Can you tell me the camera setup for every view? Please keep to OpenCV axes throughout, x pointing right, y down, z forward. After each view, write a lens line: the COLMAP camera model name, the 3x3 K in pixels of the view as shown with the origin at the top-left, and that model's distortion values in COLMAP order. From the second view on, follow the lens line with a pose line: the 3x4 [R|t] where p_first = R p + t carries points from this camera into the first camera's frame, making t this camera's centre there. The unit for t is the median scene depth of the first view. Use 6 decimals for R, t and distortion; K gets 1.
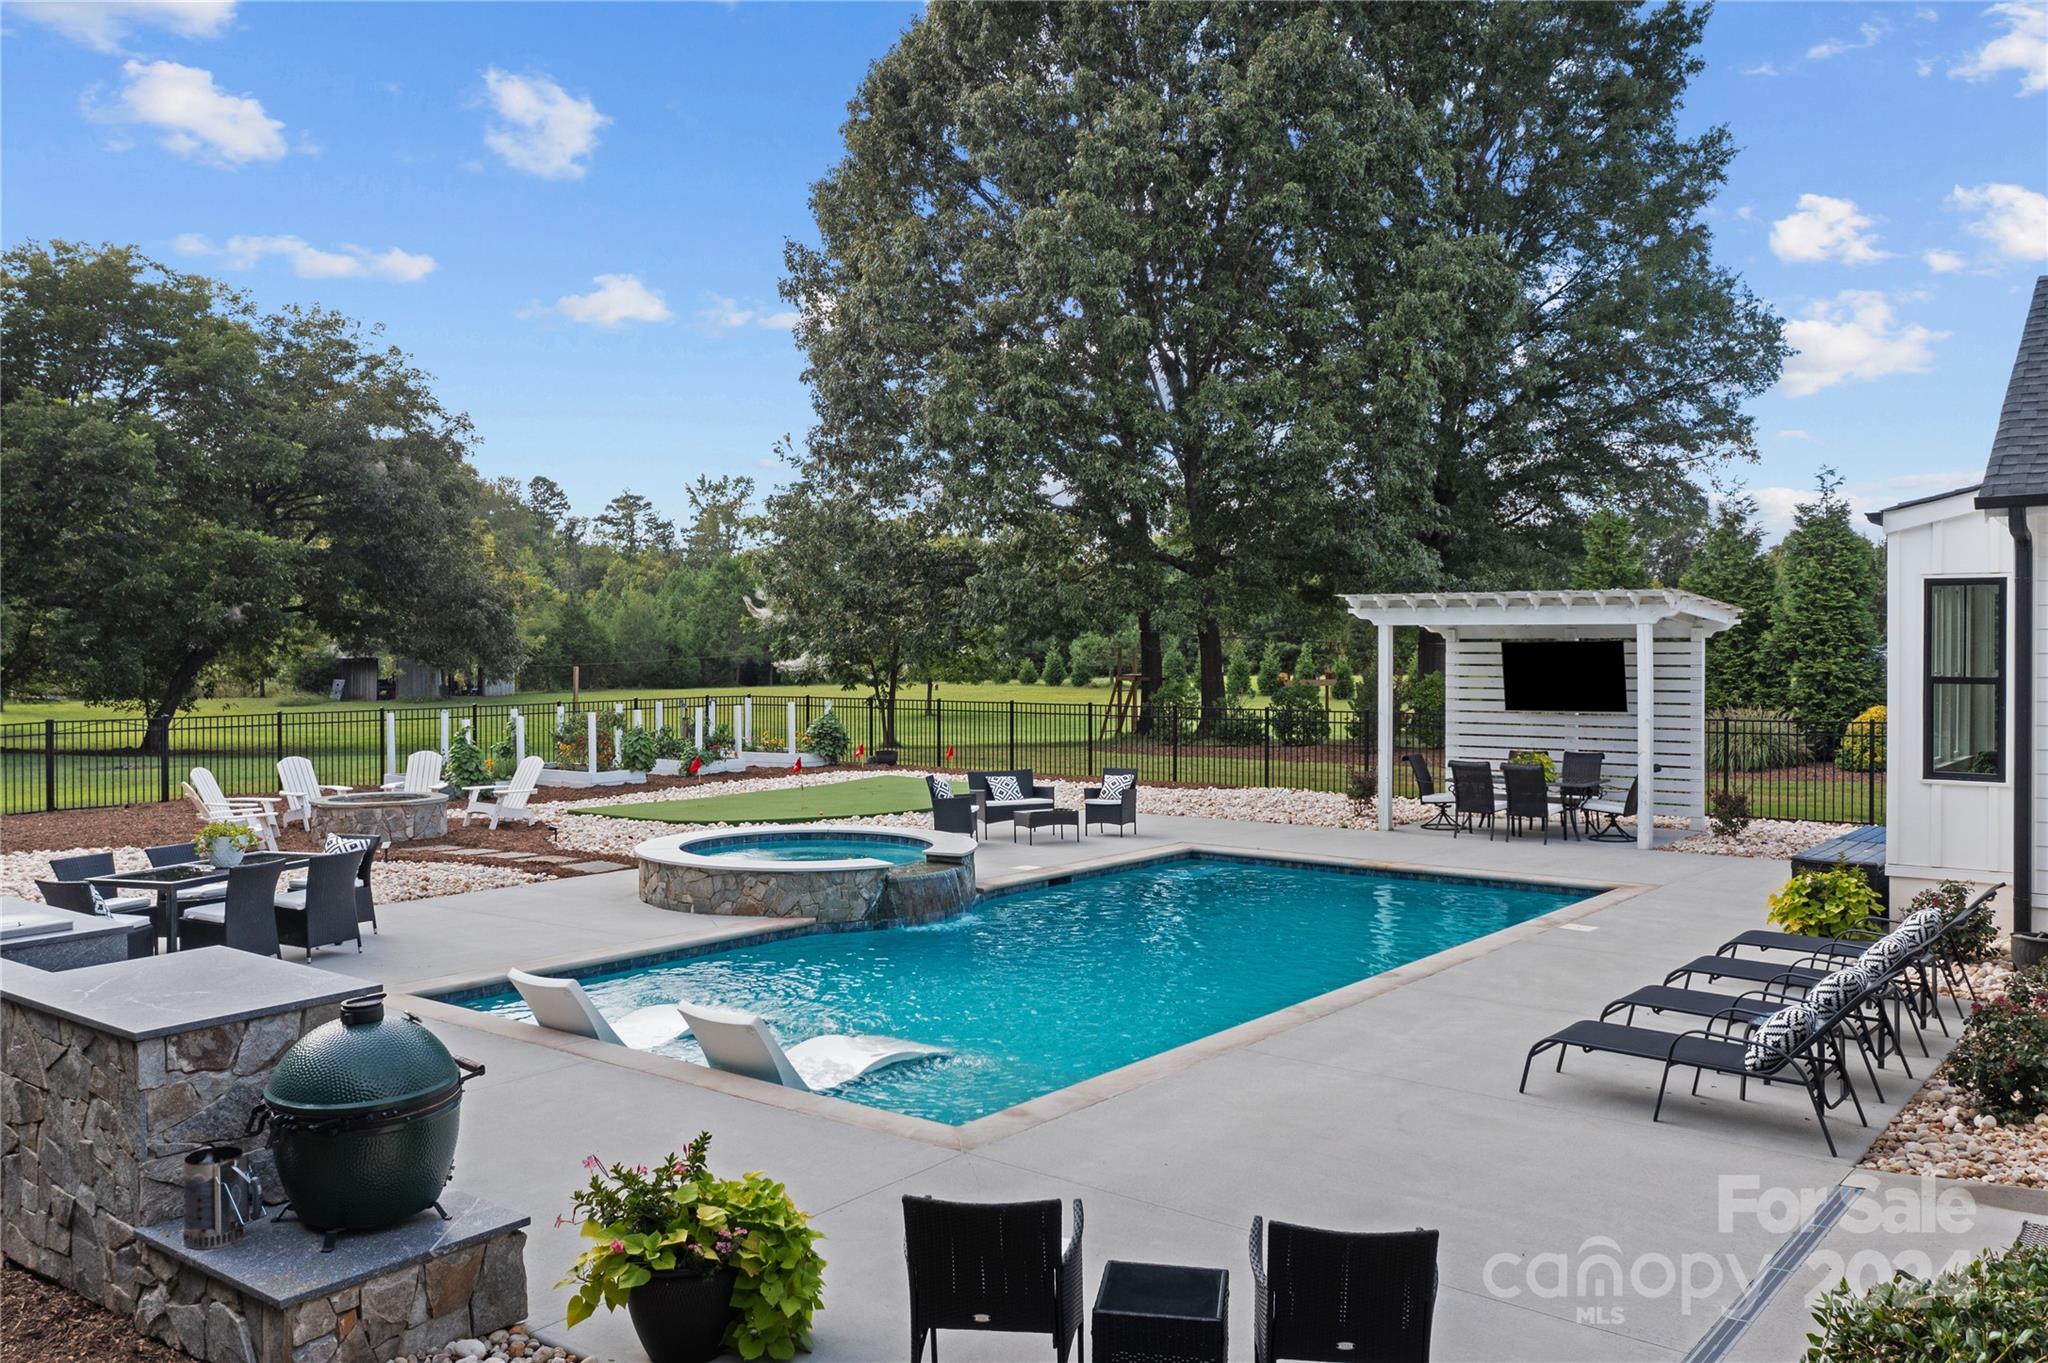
lens RADIAL K [[1638.5, 0, 1015.2], [0, 1638.5, 669.9], [0, 0, 1]] dist [0.003848, 0.005814]
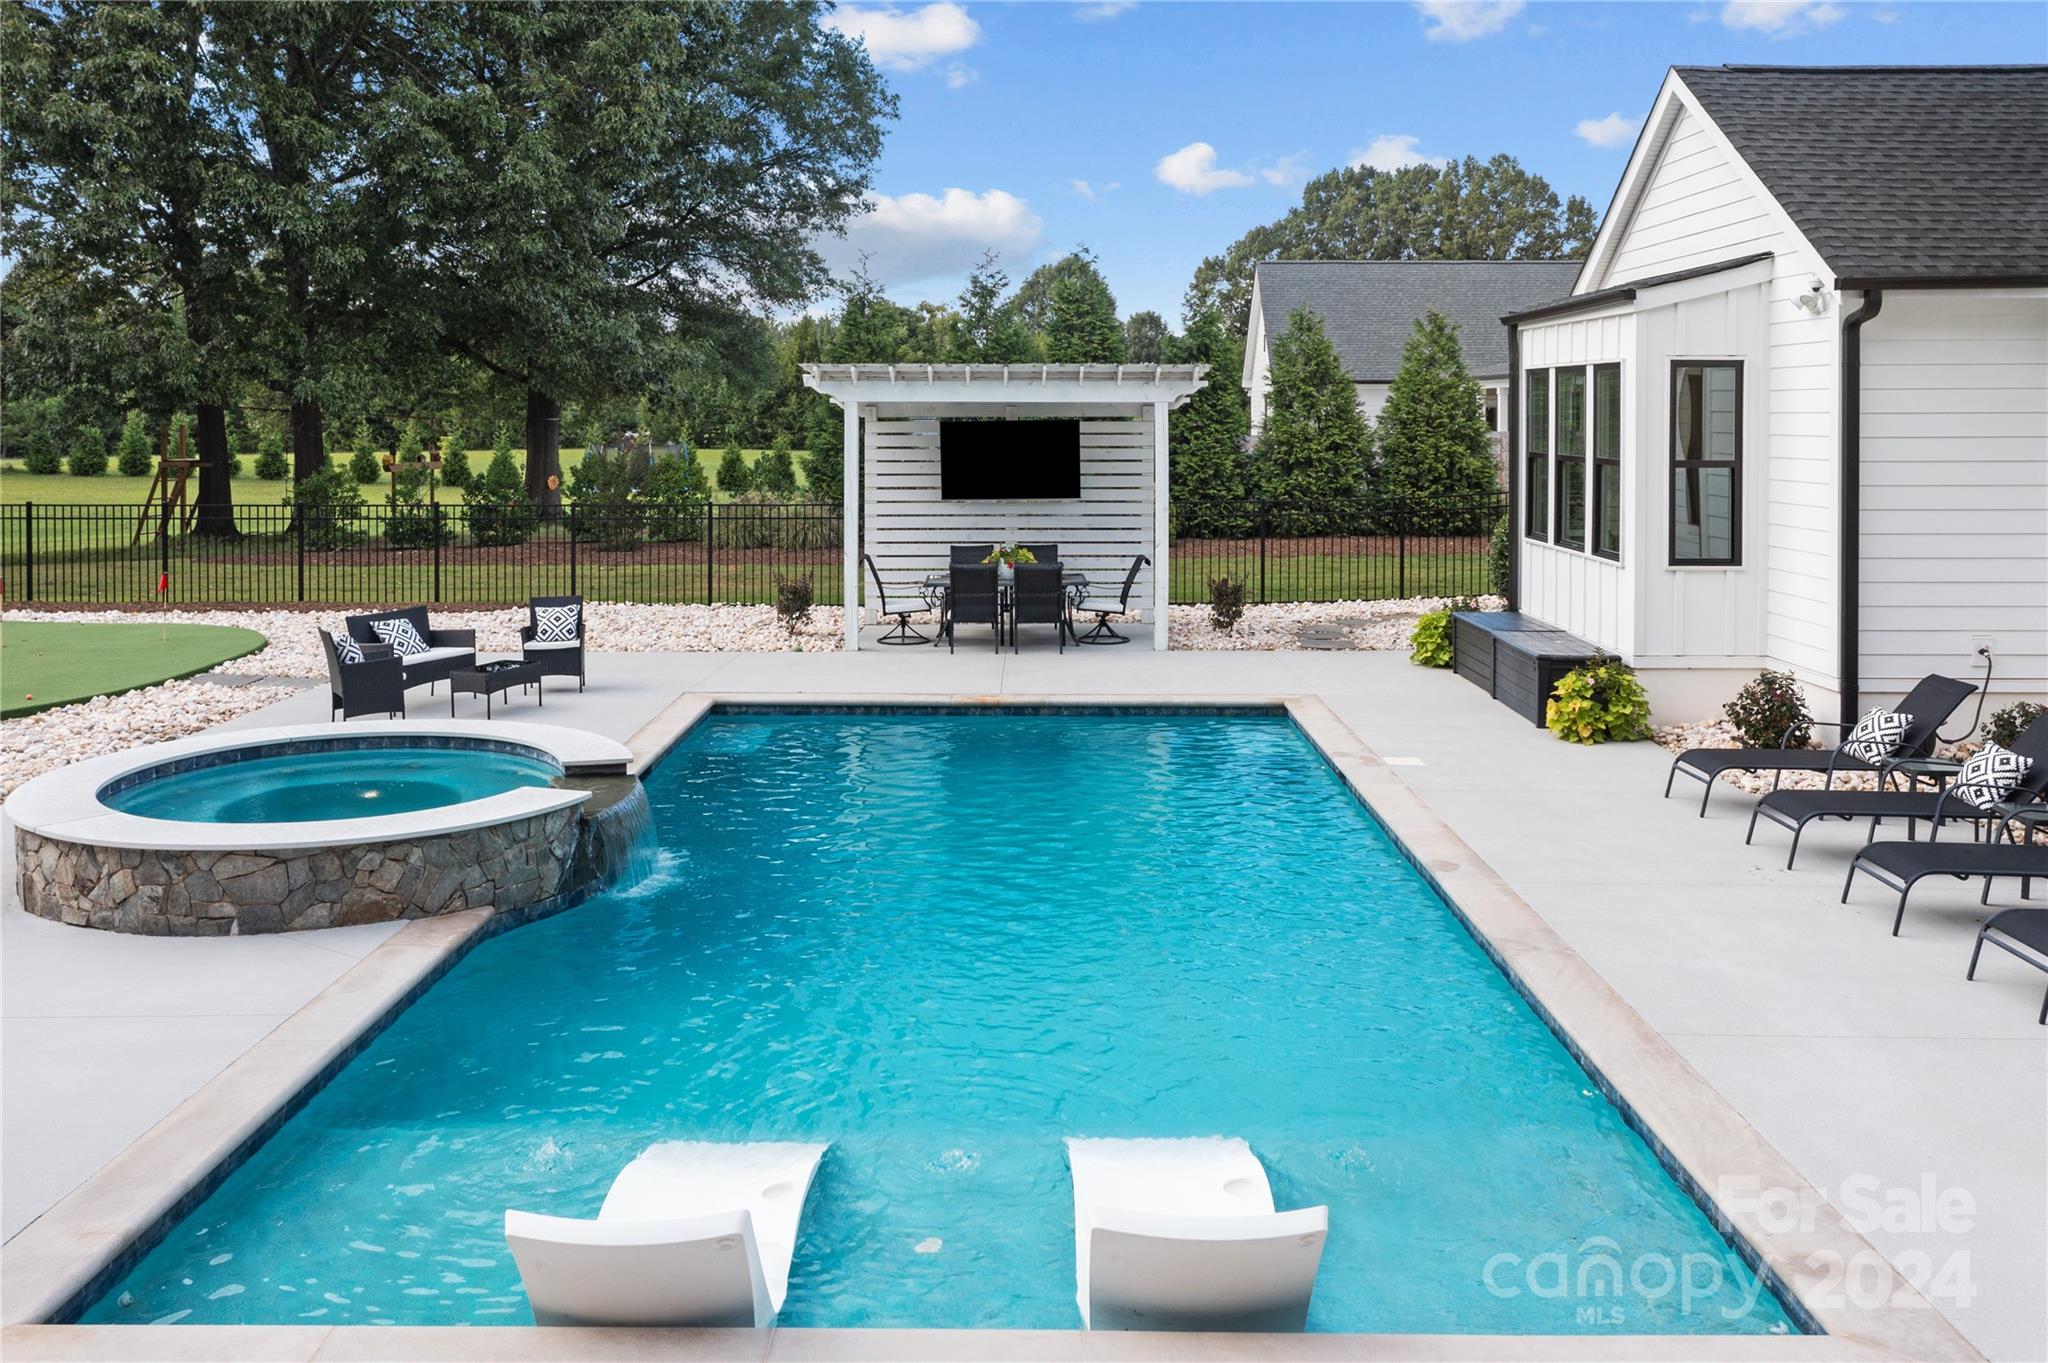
lens RADIAL K [[1680.7, 0, 1024.3], [0, 1680.7, 495.4], [0, 0, 1]] dist [-0.004666, -0.001045]
pose [[0.790487, -0.028924, 0.611795, -0.137082], [0.009968, 0.999360, 0.034367, -0.005139], [-0.612397, -0.021069, 0.790270, 0.172067]]
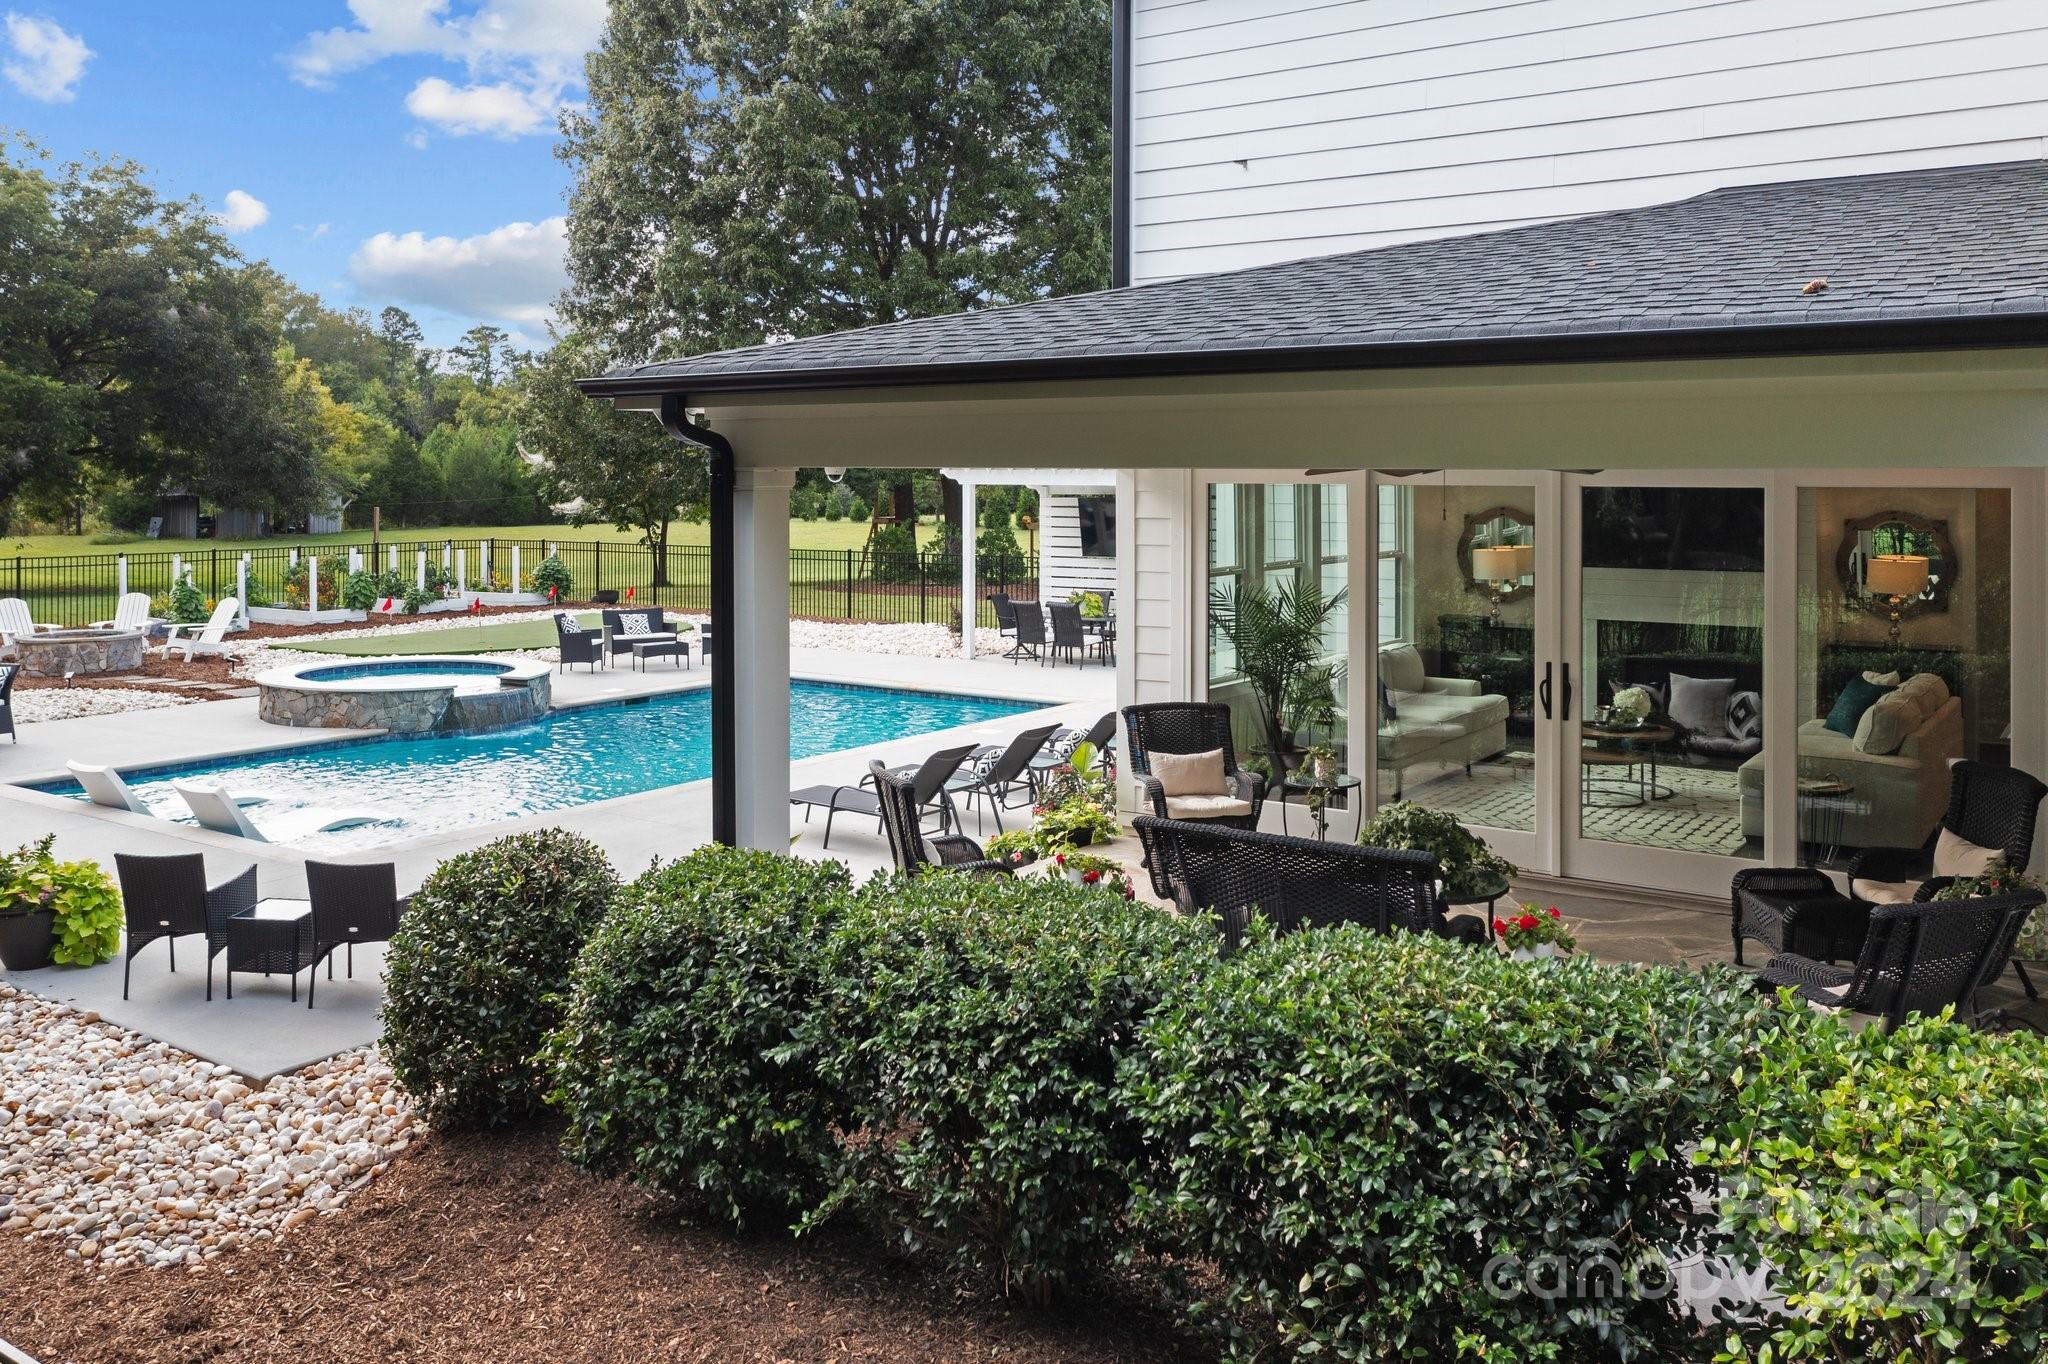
lens RADIAL K [[1677.4, 0, 995.4], [0, 1677.4, 486.3], [0, 0, 1]] dist [0.026745, -0.008325]
pose [[0.998612, 0.001429, 0.052652, 0.111972], [-0.000900, 0.999949, -0.010056, -0.008470], [-0.052664, 0.009994, 0.998562, -0.125813]]
